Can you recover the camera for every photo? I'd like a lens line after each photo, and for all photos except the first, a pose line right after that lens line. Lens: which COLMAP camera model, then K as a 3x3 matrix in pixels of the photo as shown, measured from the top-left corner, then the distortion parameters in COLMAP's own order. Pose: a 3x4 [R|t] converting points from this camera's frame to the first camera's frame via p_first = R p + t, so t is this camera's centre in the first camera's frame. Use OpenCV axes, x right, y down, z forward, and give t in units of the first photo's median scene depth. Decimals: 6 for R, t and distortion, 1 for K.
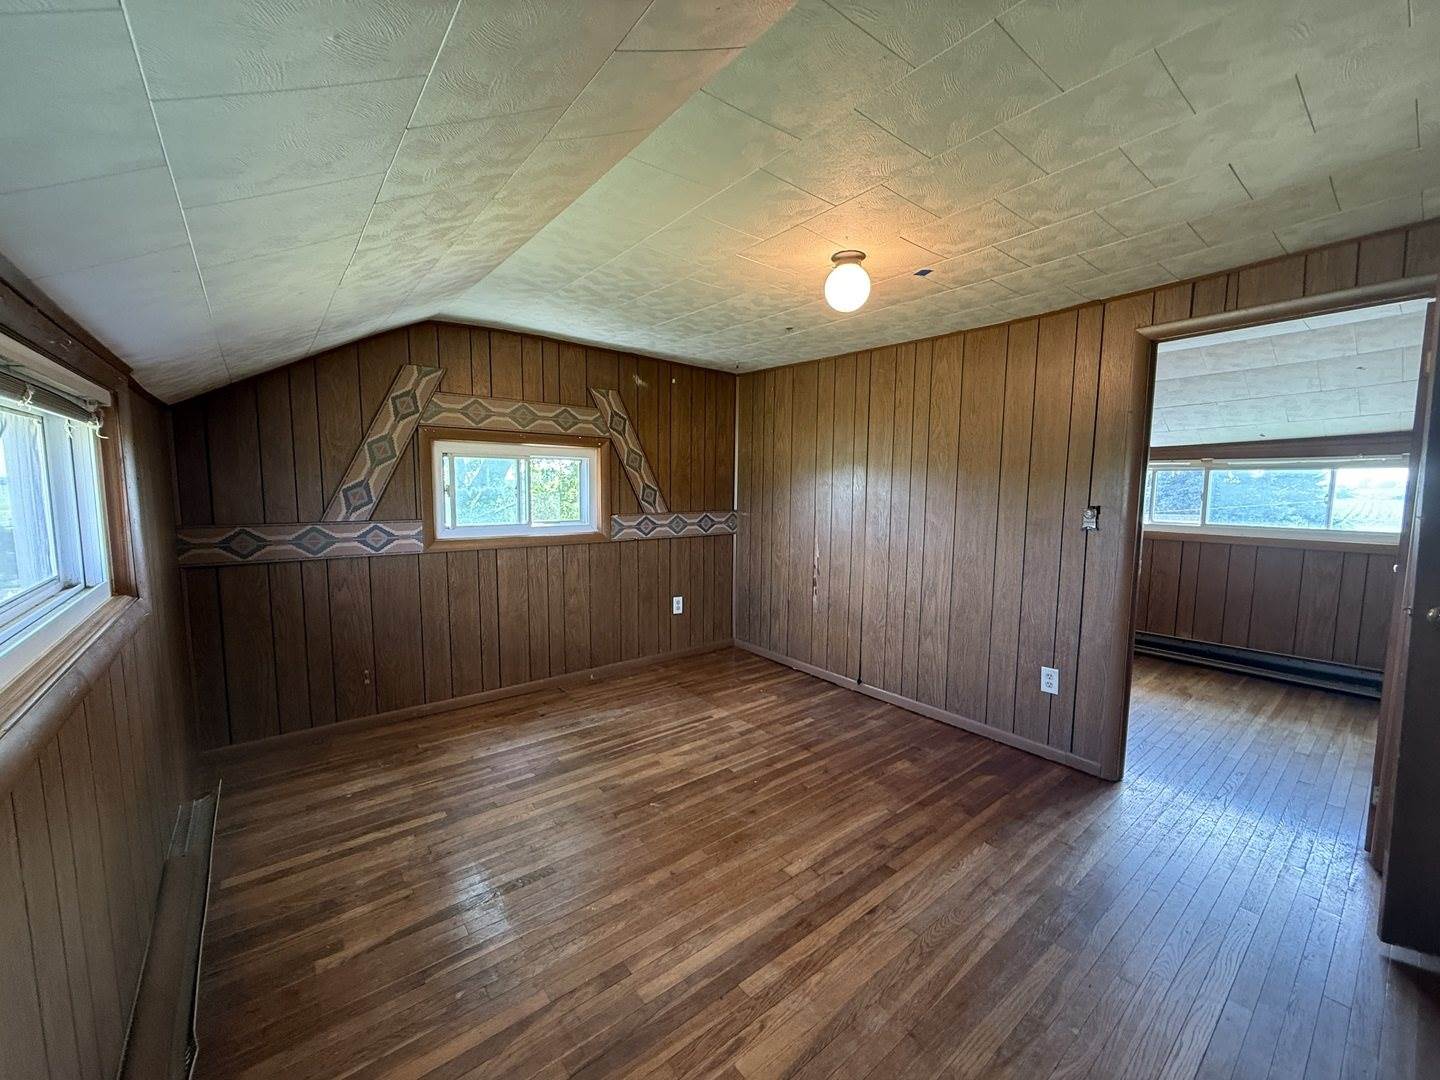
lens RADIAL K [[573.7, 0, 723.6], [0, 573.7, 540.3], [0, 0, 1]] dist [0.001028, 0.000099]
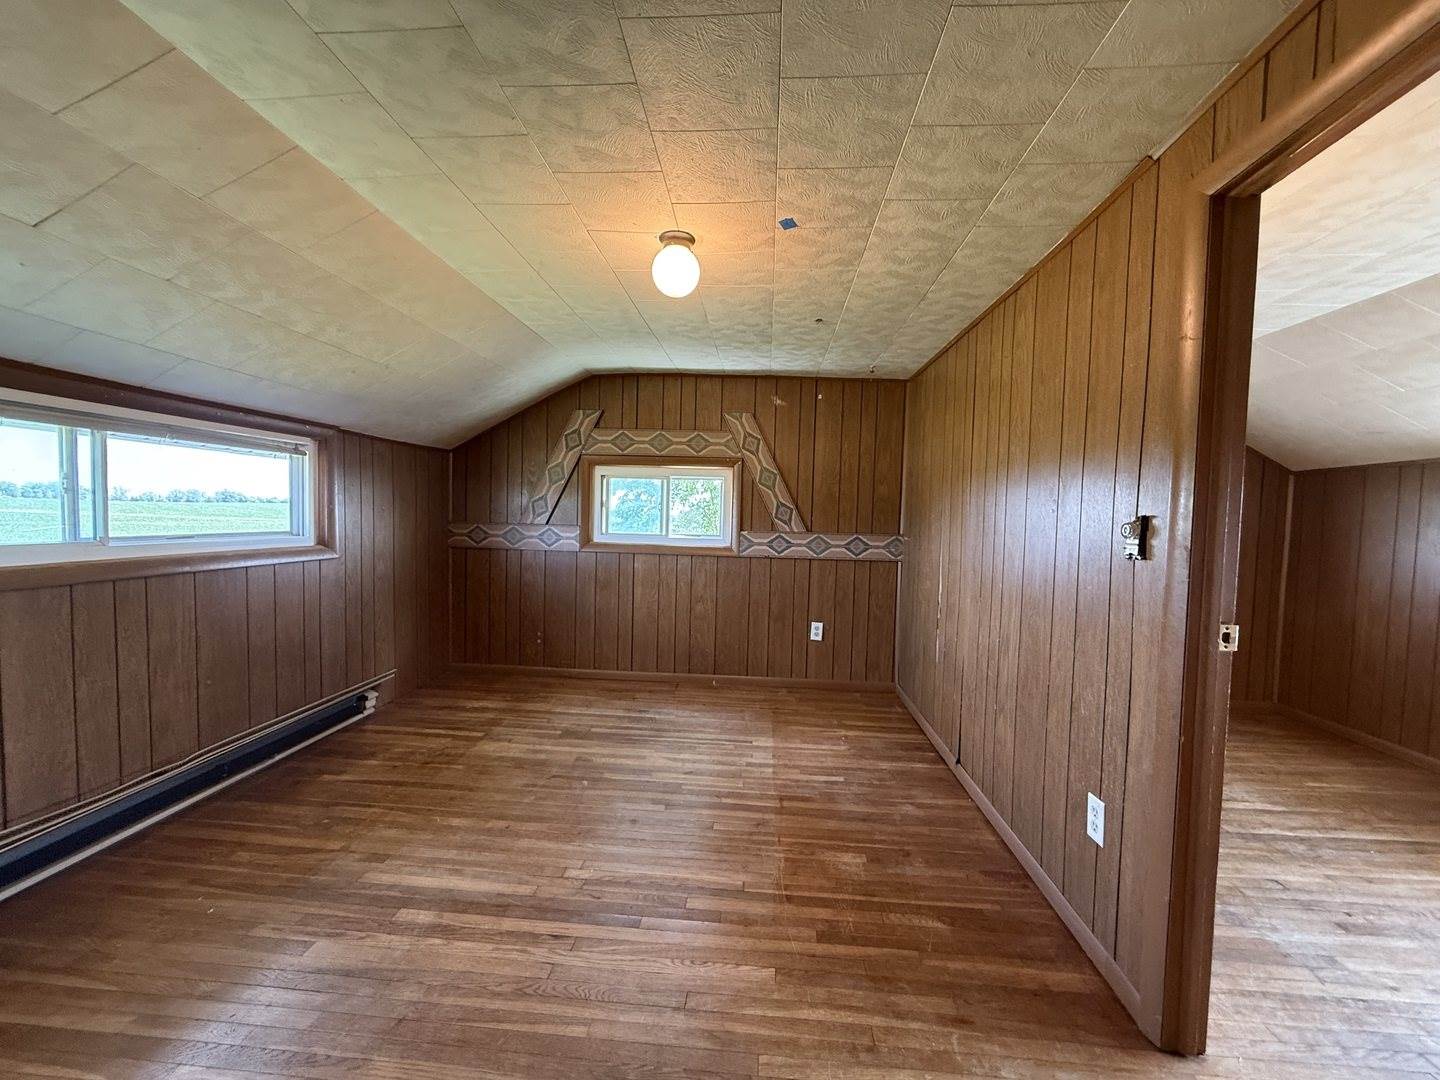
lens RADIAL K [[573.7, 0, 717.8], [0, 573.7, 541.4], [0, 0, 1]] dist [0.001028, 0.000099]
pose [[0.726690, 0.041477, -0.685712, 0.584800], [-0.086946, 0.995702, -0.031914, 0.013840], [0.681441, 0.082812, 0.727173, 0.254627]]
